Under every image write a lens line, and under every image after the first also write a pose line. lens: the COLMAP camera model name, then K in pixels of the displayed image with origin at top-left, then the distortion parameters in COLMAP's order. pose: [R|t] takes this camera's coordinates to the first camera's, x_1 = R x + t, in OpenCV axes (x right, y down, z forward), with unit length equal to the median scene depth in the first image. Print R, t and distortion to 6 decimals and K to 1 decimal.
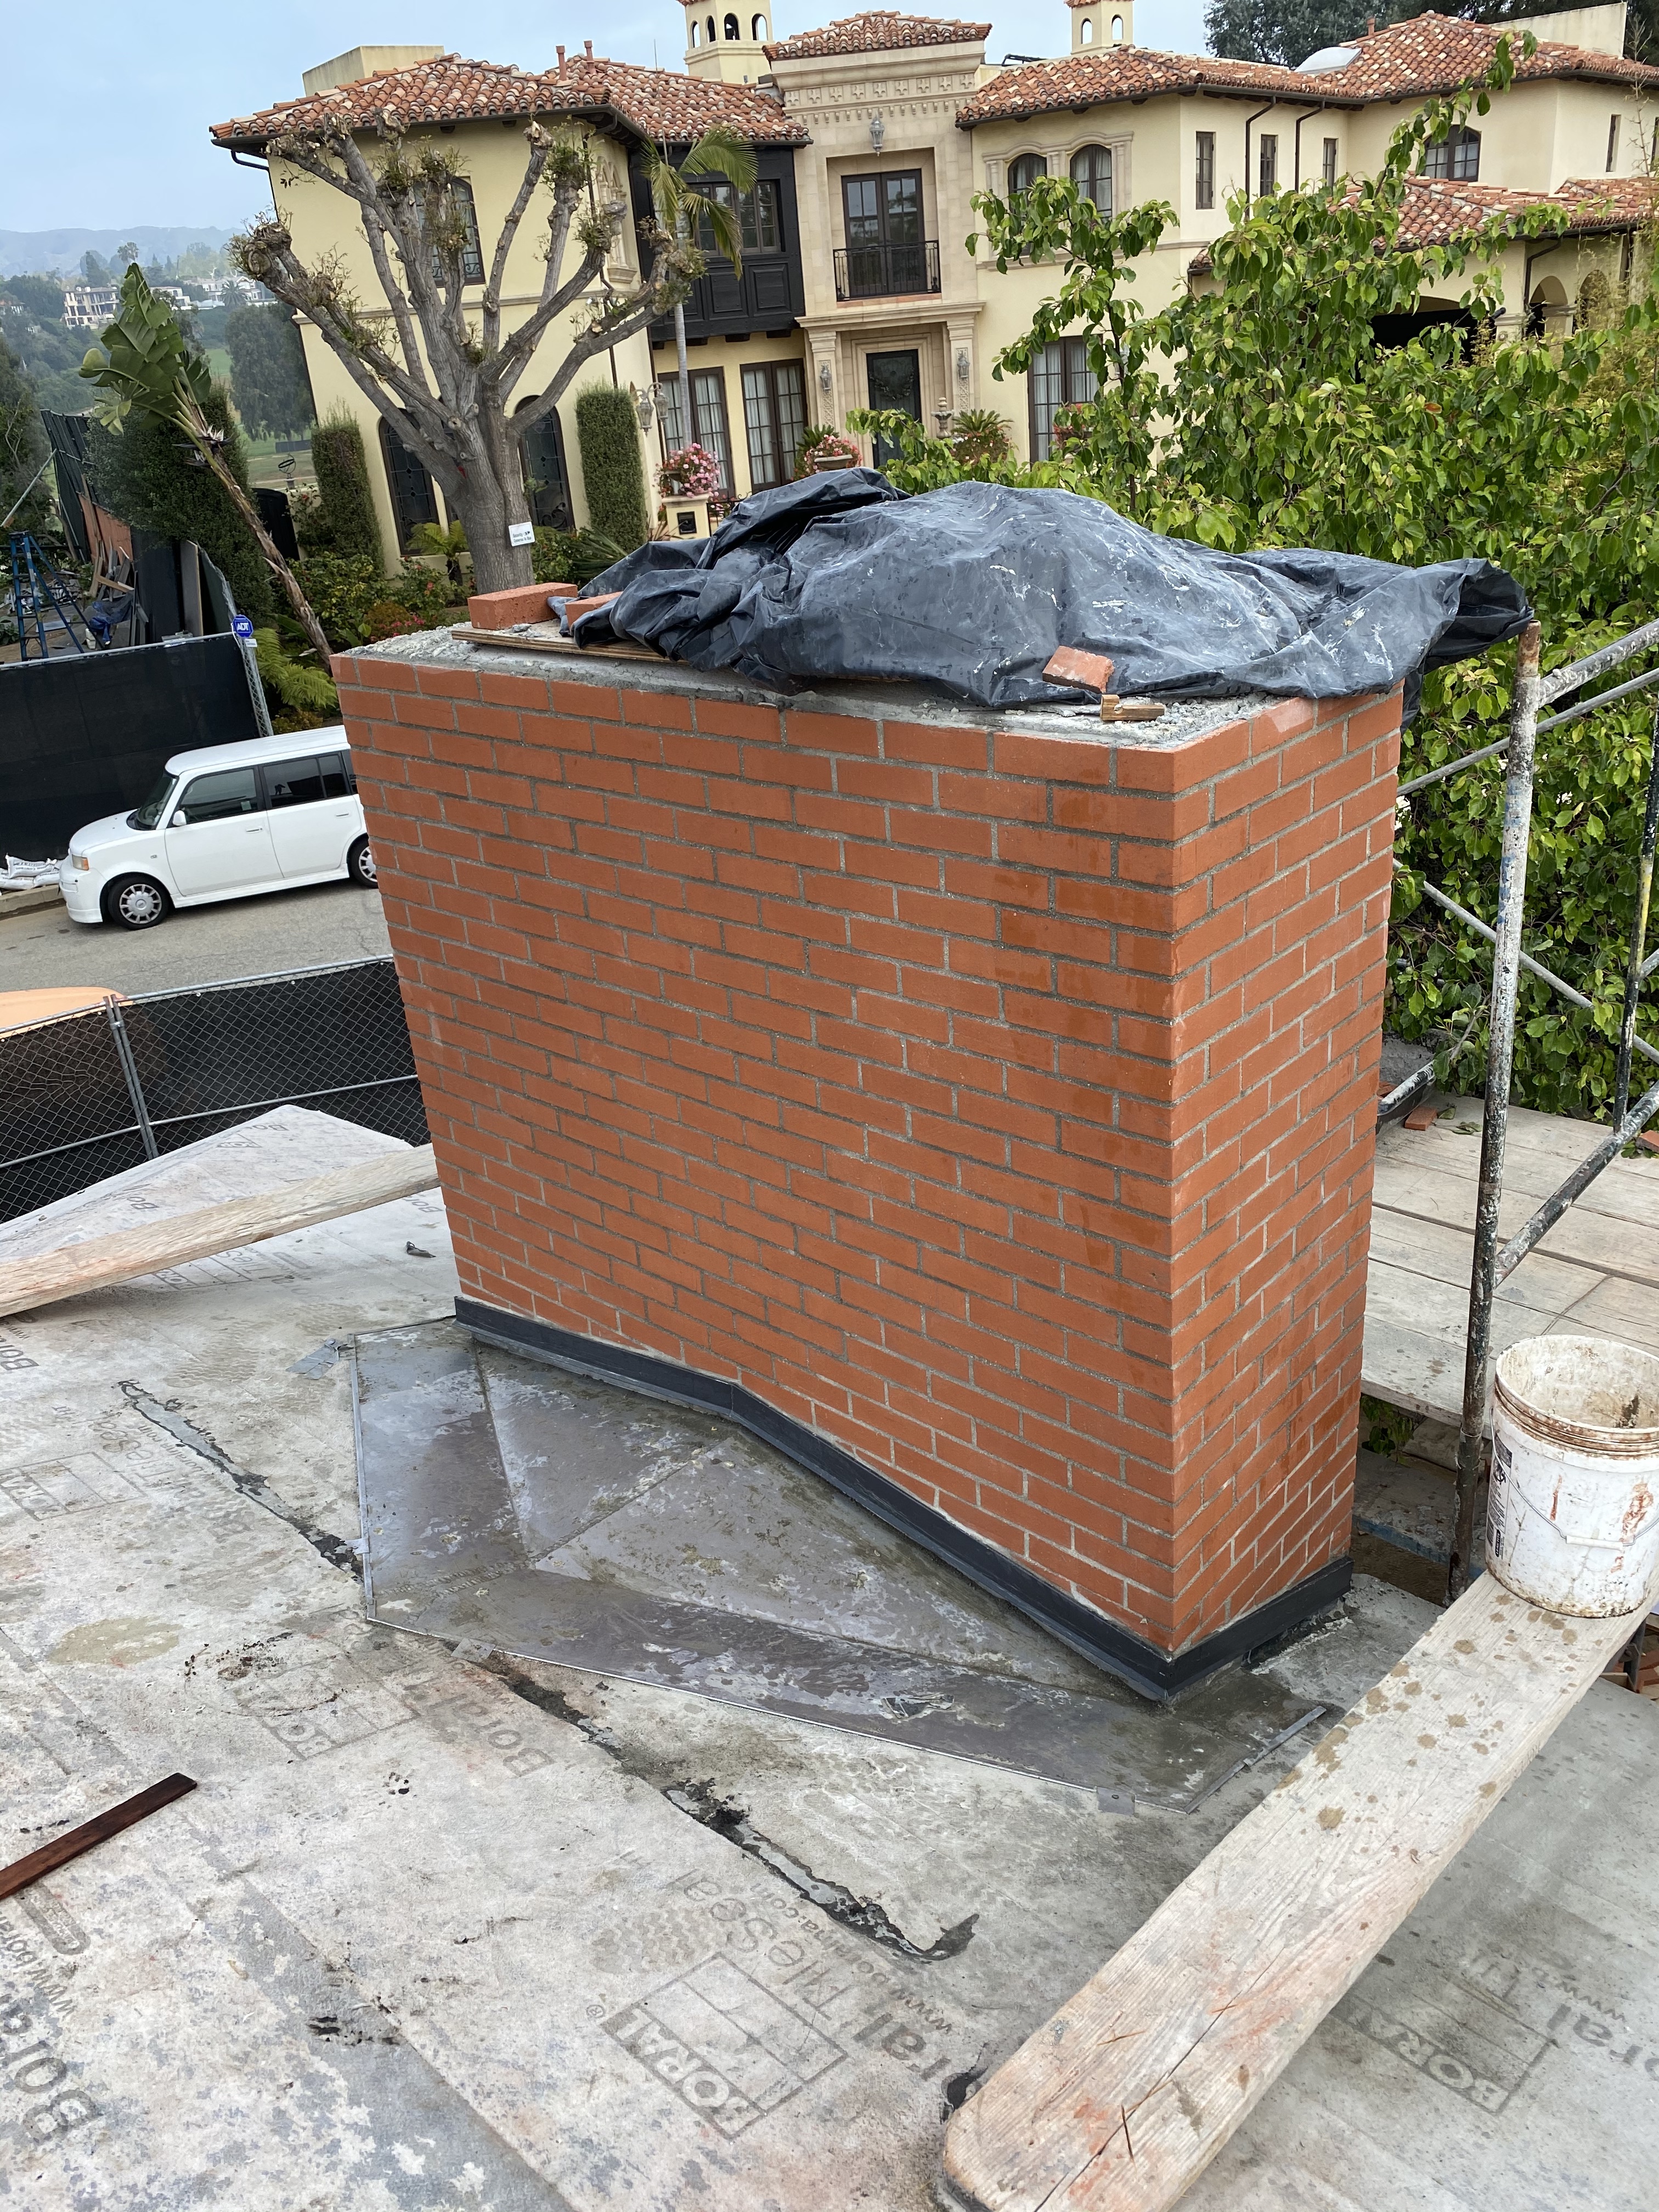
lens RADIAL K [[1671.7, 0, 831.4], [0, 1671.7, 1100.7], [0, 0, 1]] dist [0.021766, -0.032995]
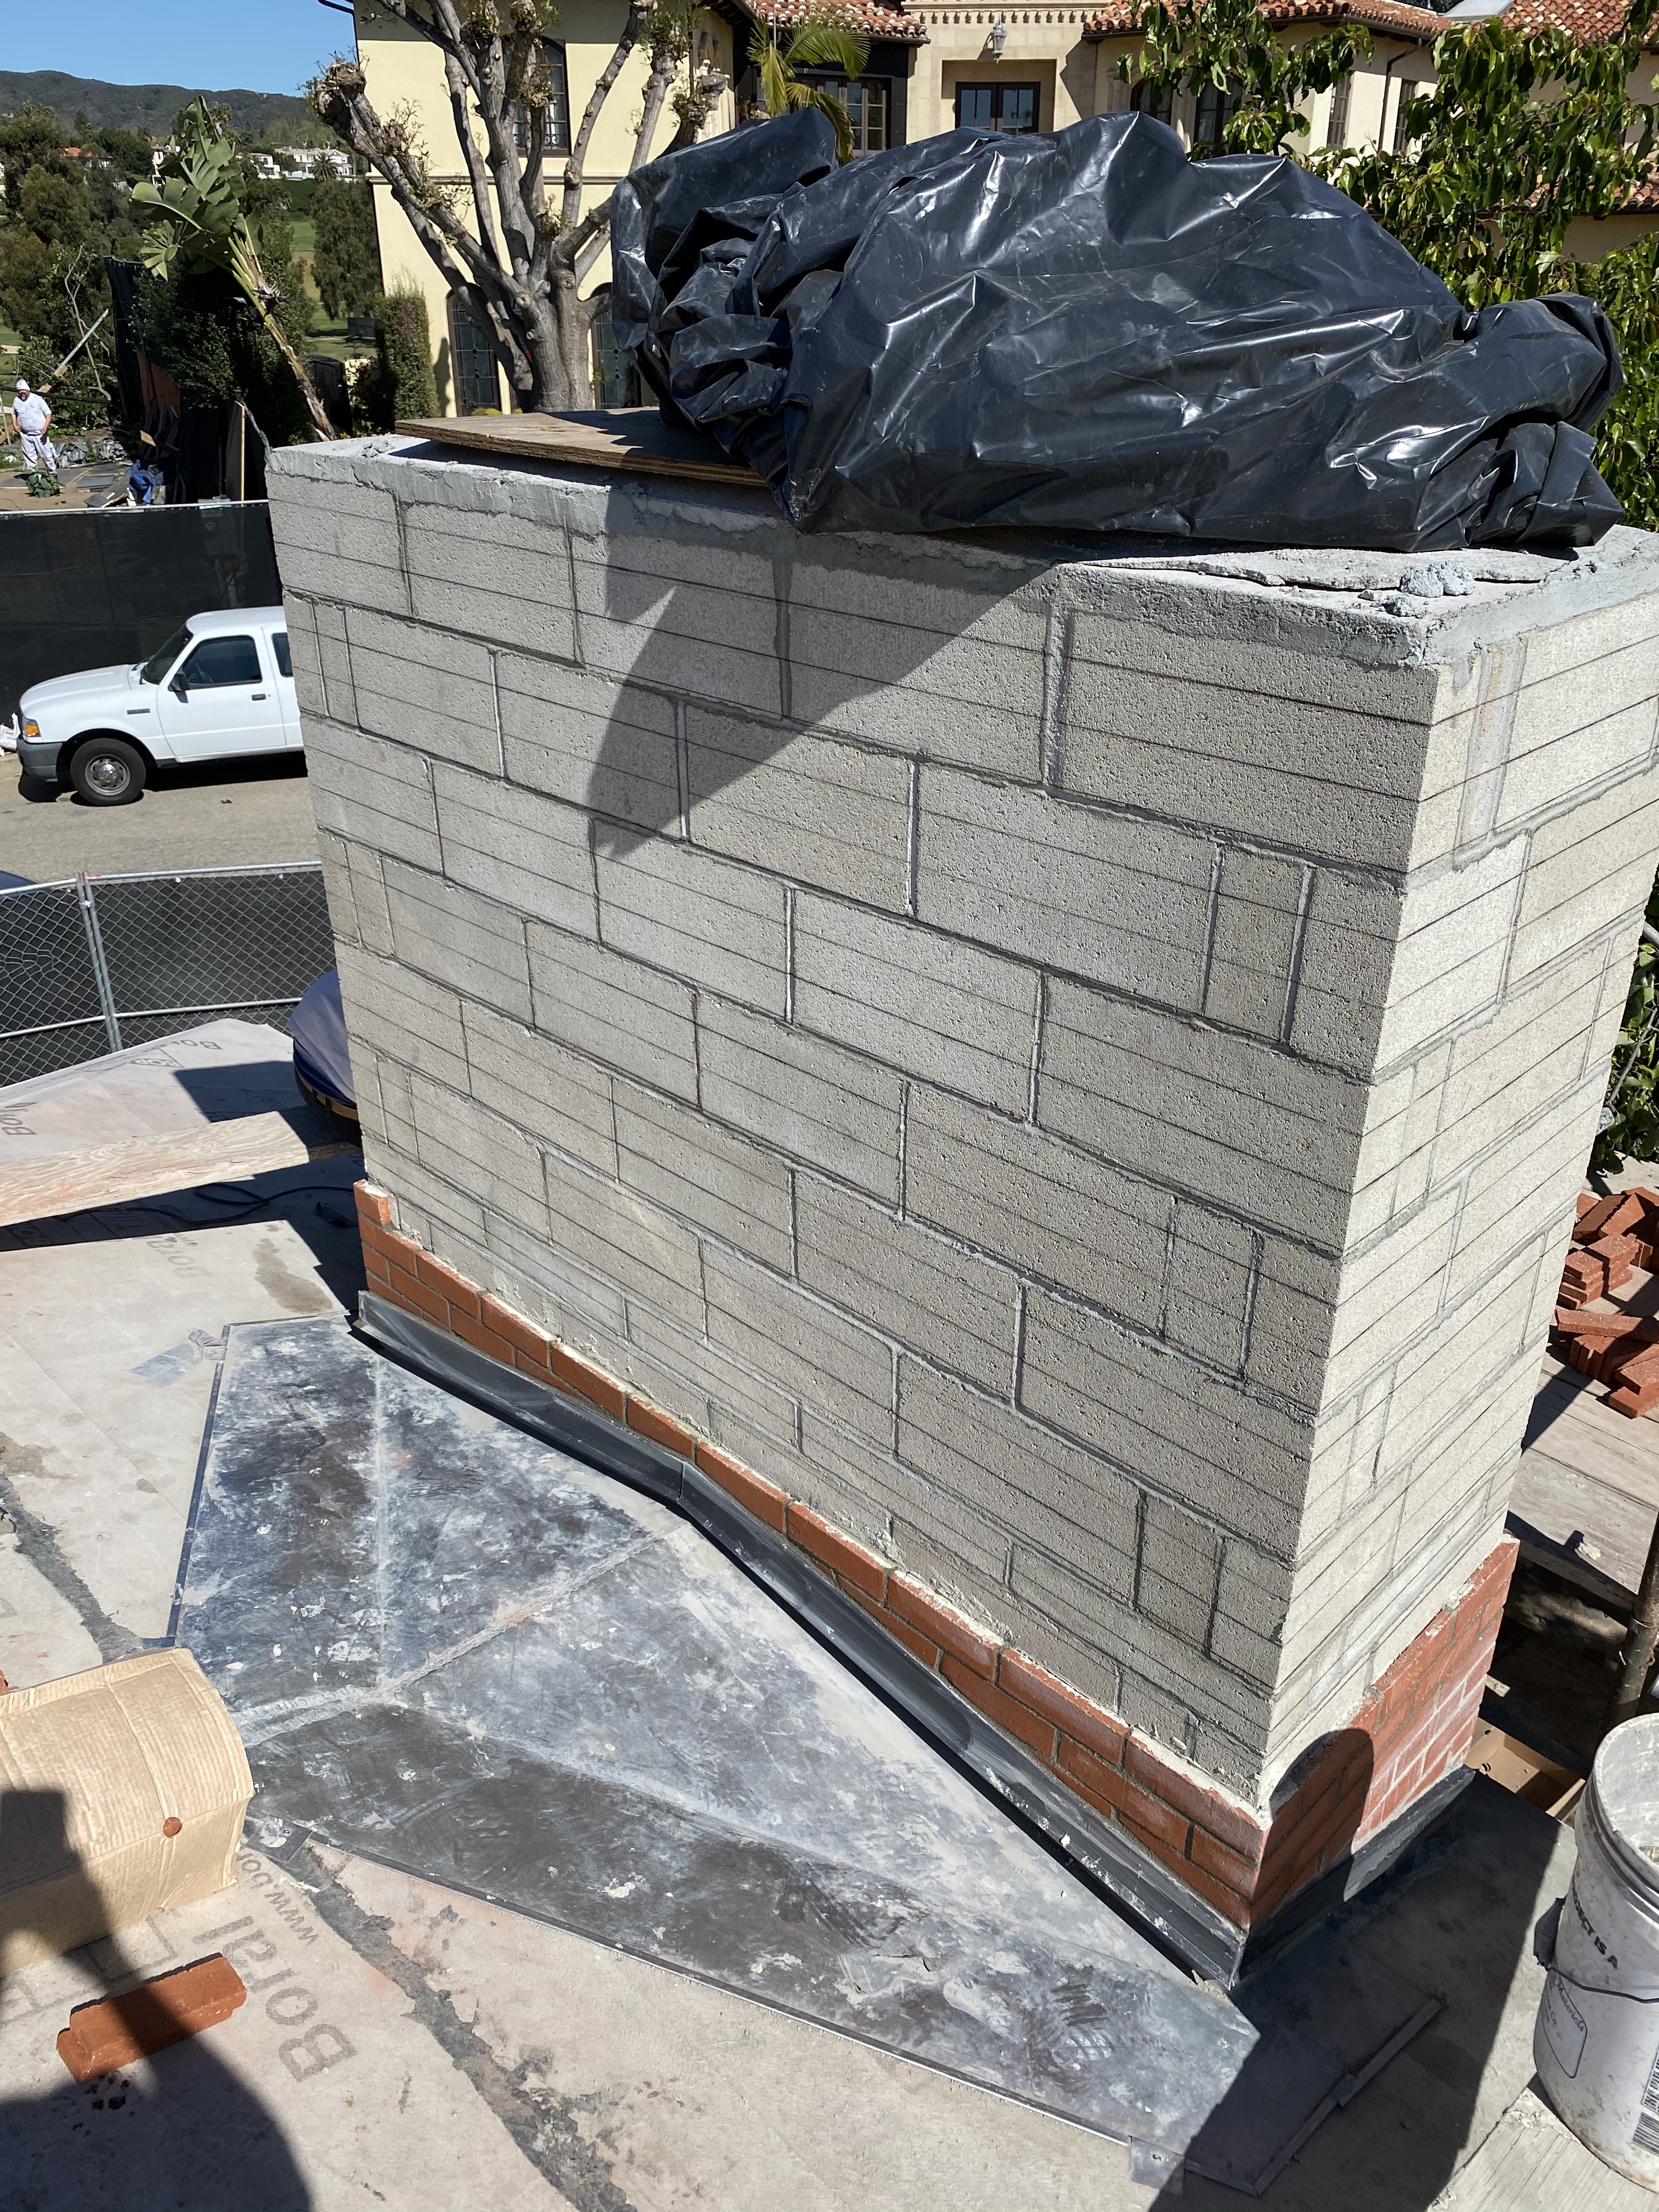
lens RADIAL K [[1671.7, 0, 832.0], [0, 1671.7, 1111.5], [0, 0, 1]] dist [0.021766, -0.032995]
pose [[0.995214, 0.097455, -0.007148, -0.000360], [-0.097092, 0.994459, 0.040308, -0.004613], [0.011037, -0.039421, 0.999162, 0.040275]]
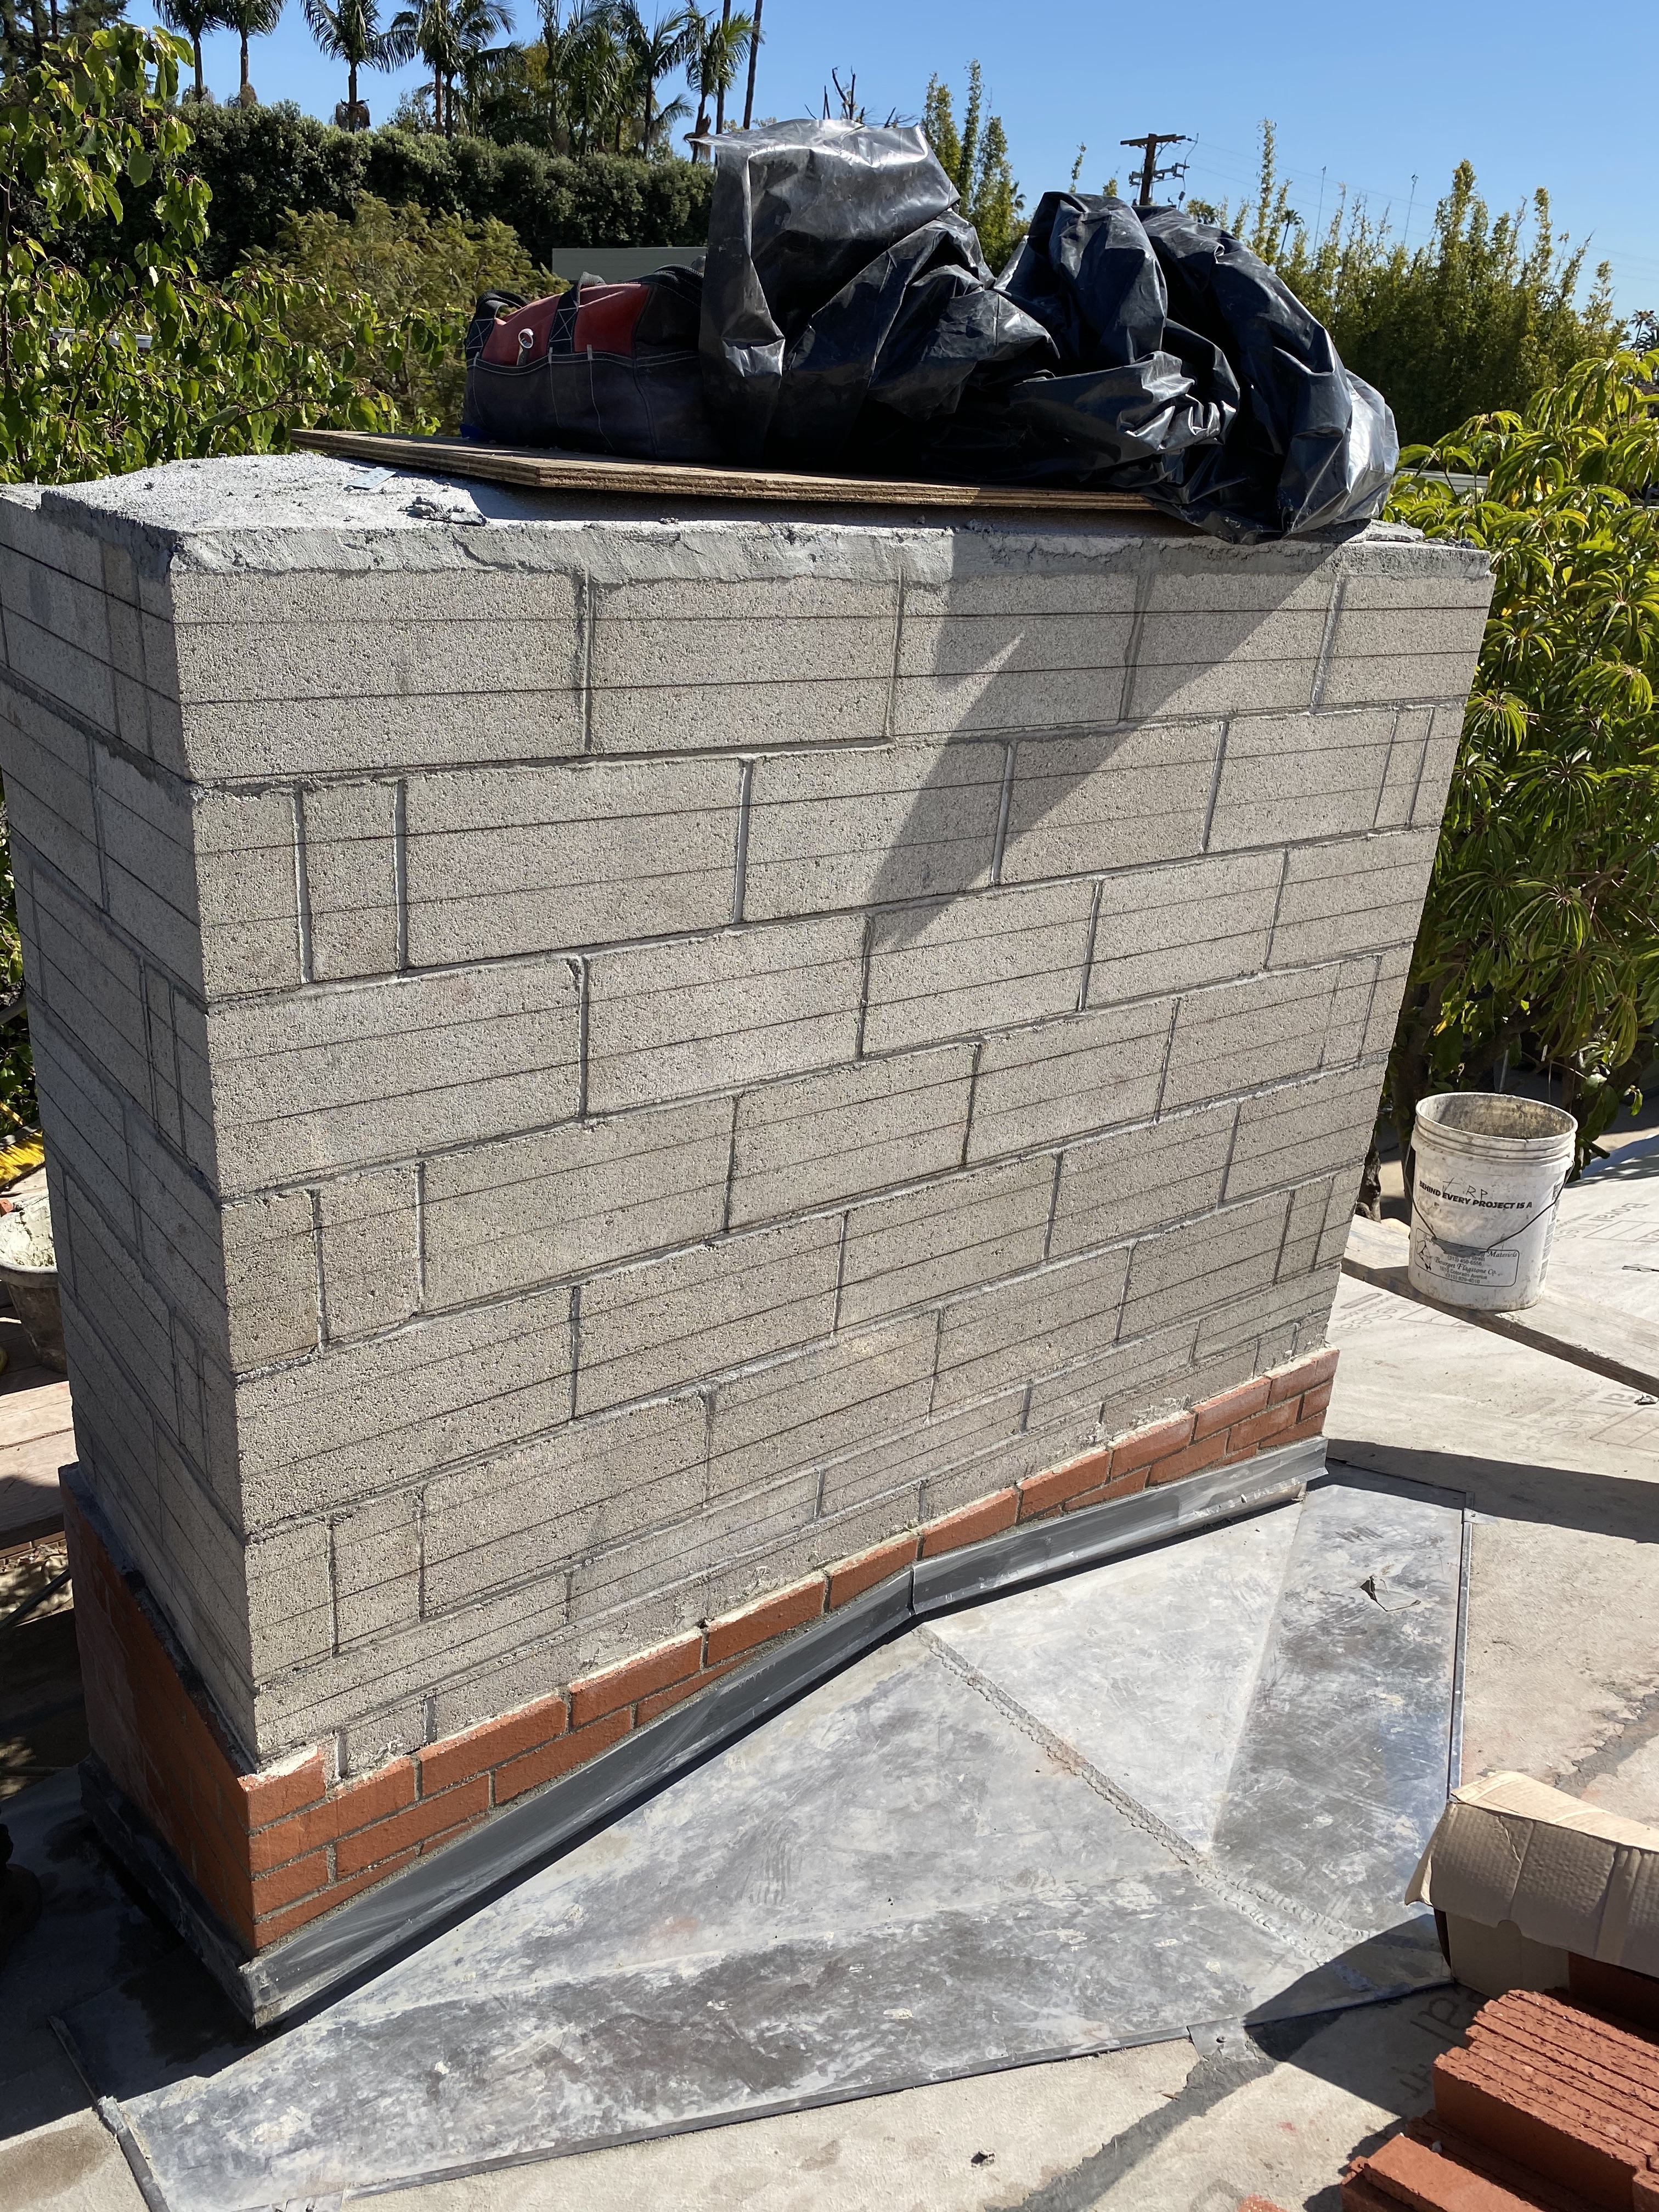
lens RADIAL K [[1671.7, 0, 821.7], [0, 1671.7, 1117.4], [0, 0, 1]] dist [0.021766, -0.032995]
pose [[0.171543, -0.298056, 0.939008, -0.352329], [0.339184, 0.912734, 0.227753, -0.084518], [-0.924947, 0.279427, 0.257669, 0.330580]]
